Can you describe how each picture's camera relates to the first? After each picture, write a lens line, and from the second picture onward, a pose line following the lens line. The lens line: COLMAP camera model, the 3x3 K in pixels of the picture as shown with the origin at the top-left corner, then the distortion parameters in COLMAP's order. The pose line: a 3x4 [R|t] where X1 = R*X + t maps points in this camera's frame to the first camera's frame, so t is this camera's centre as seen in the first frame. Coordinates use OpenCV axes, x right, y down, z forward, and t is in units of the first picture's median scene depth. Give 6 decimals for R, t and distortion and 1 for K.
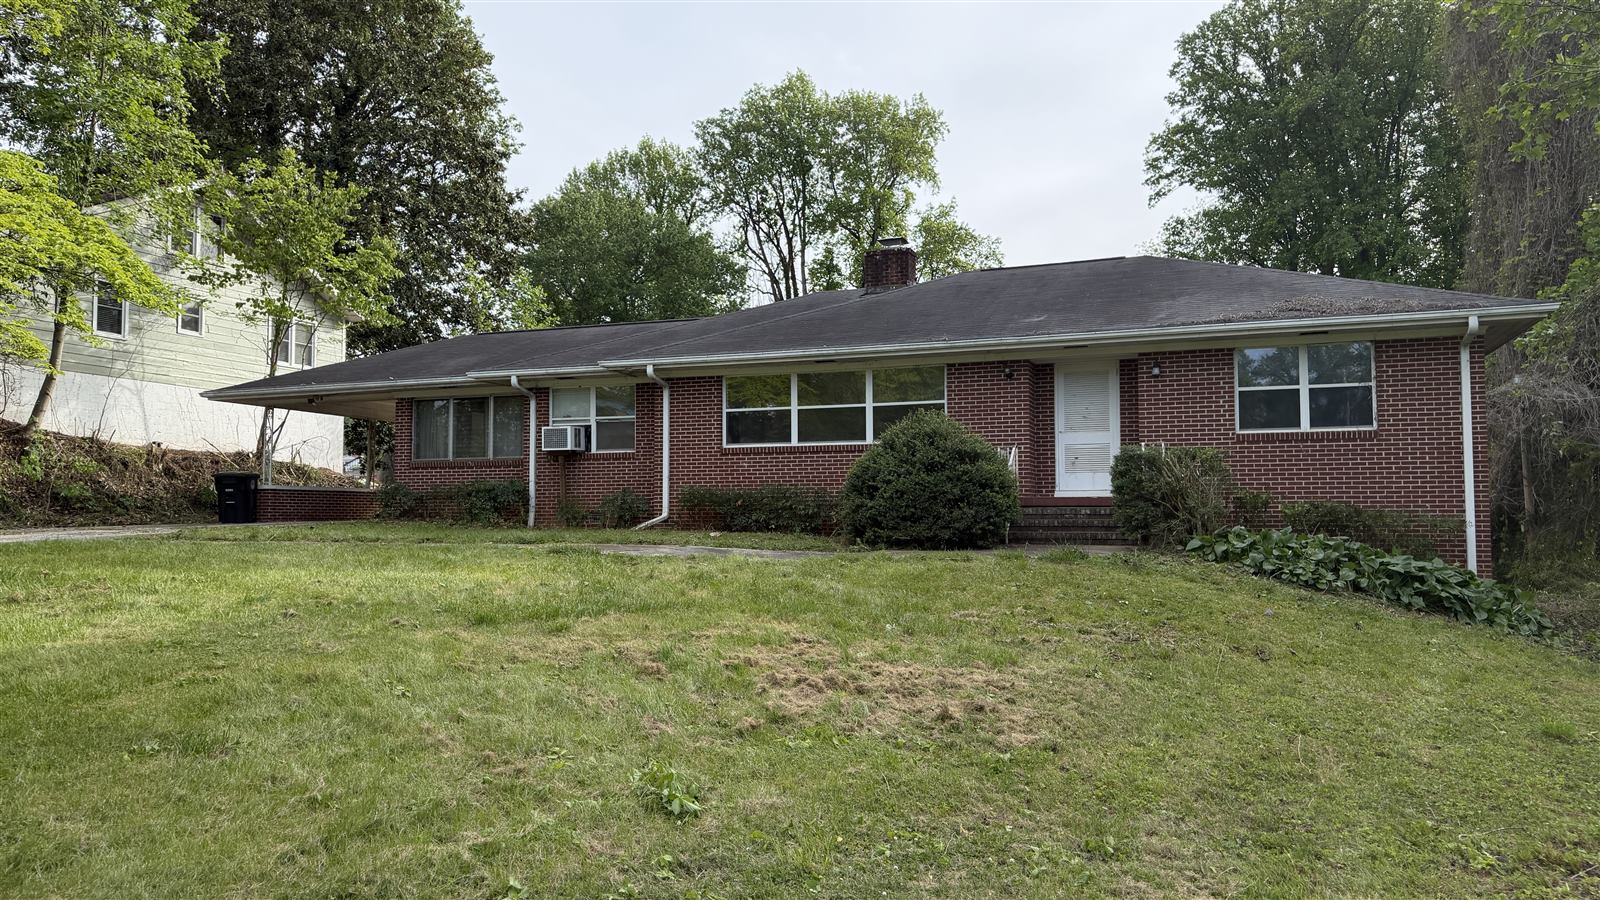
lens RADIAL K [[1121.0, 0, 800.0], [0, 1121.0, 450.0], [0, 0, 1]] dist [-0.002138, -0.001460]
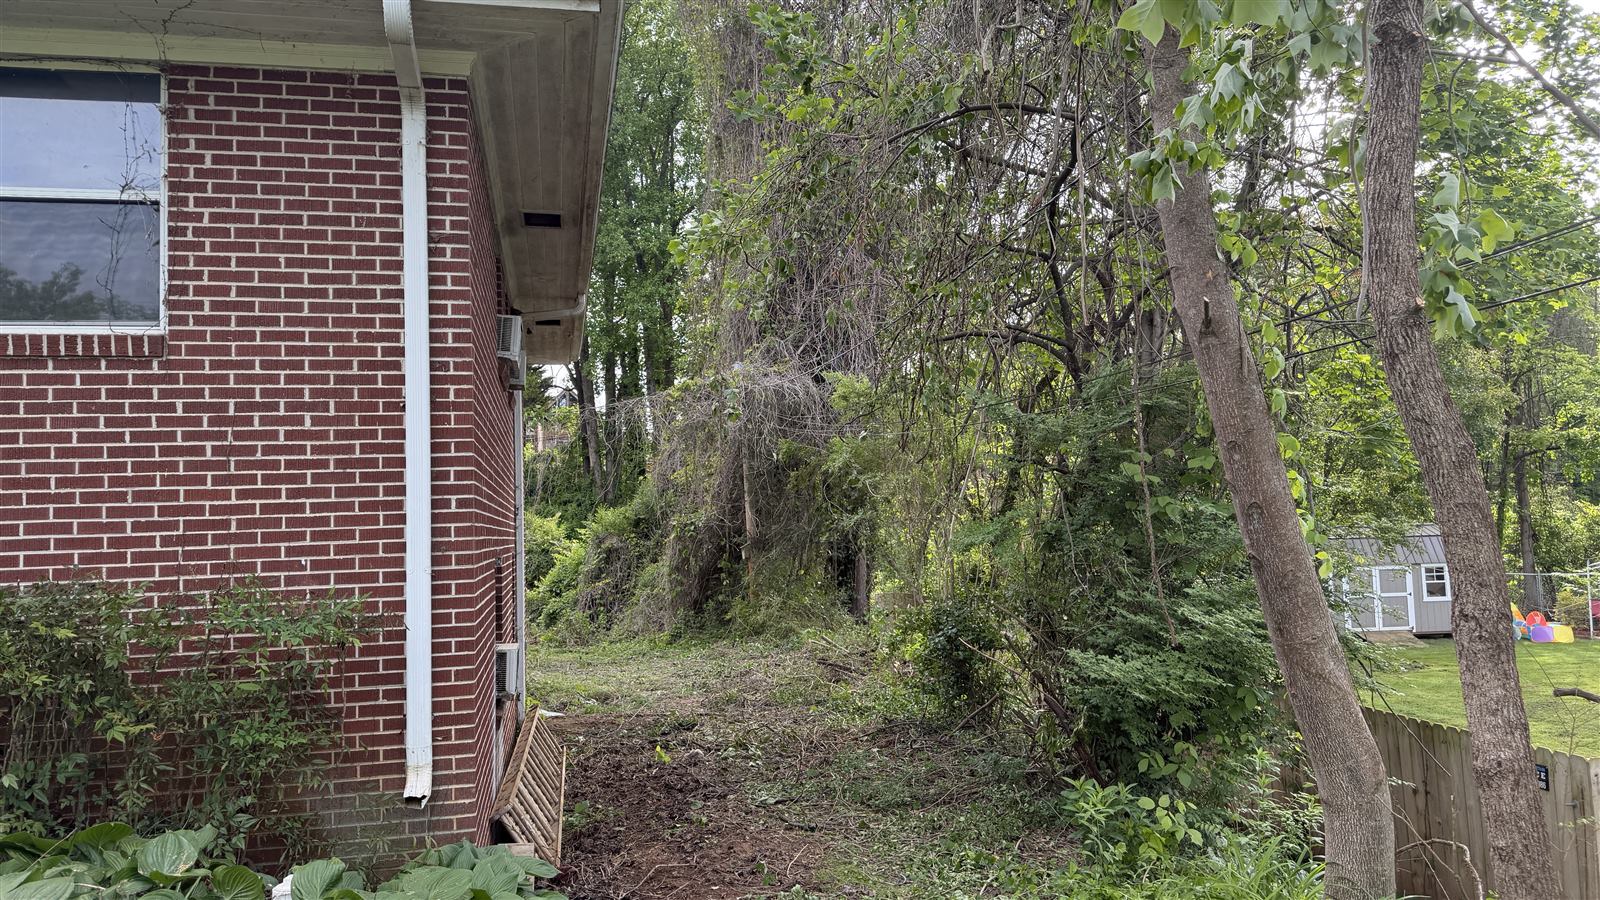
lens RADIAL K [[1121.0, 0, 800.0], [0, 1121.0, 450.0], [0, 0, 1]] dist [-0.002138, -0.001460]
pose [[0.838727, 0.012430, 0.544411, 0.266191], [-0.002252, 0.999810, -0.019358, 0.011698], [-0.544548, 0.015010, 0.838595, 0.337737]]
